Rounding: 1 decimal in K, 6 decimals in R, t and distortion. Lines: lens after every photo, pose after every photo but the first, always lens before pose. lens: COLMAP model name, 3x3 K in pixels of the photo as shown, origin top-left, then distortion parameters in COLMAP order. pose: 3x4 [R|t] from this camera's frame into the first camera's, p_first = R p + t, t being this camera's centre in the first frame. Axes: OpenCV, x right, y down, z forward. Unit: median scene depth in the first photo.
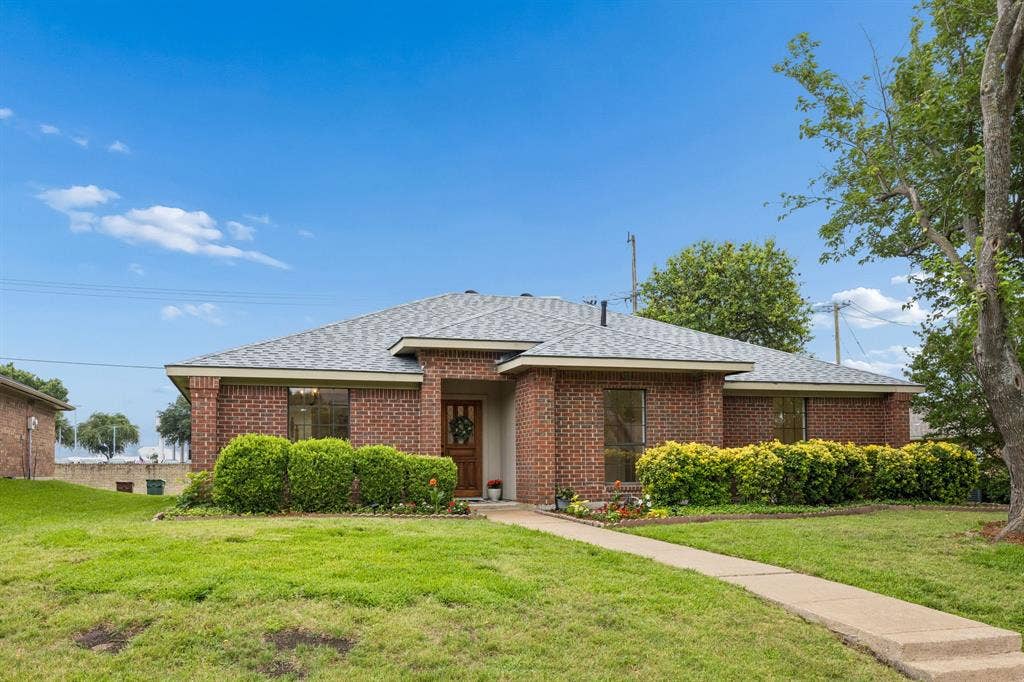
lens RADIAL K [[391.5, 0, 508.1], [0, 391.5, 335.4], [0, 0, 1]] dist [-0.001931, 0.000163]
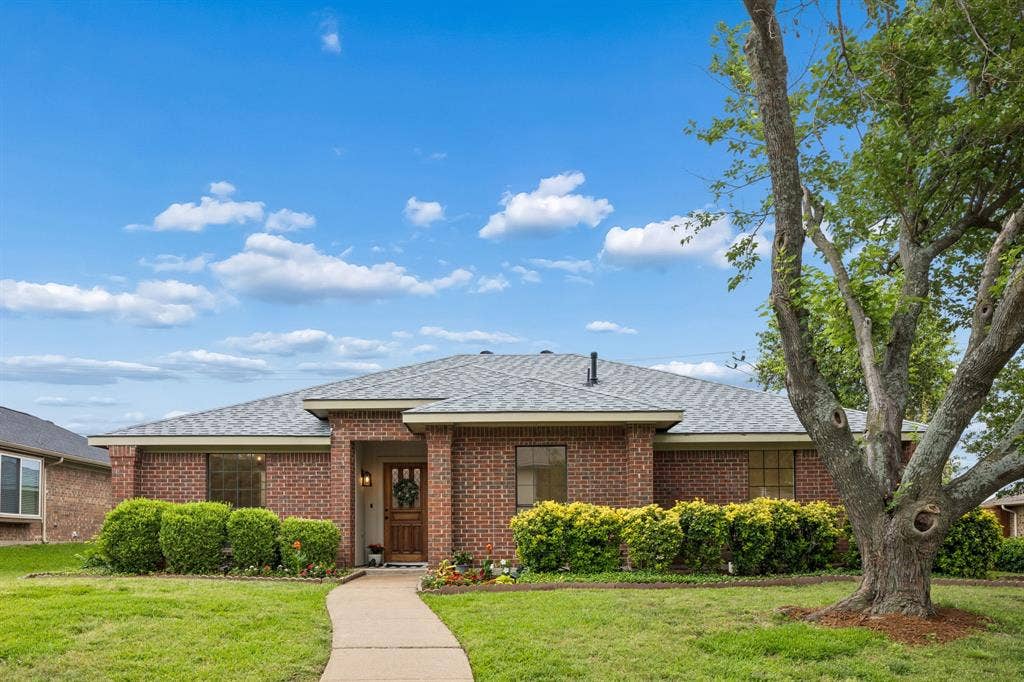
lens RADIAL K [[404.4, 0, 515.5], [0, 404.4, 401.9], [0, 0, 1]] dist [-0.000639, 0.000043]
pose [[0.989564, -0.044721, -0.136982, 0.392129], [0.046094, 0.998914, 0.006865, 0.026547], [0.136526, -0.013107, 0.990550, 0.057861]]
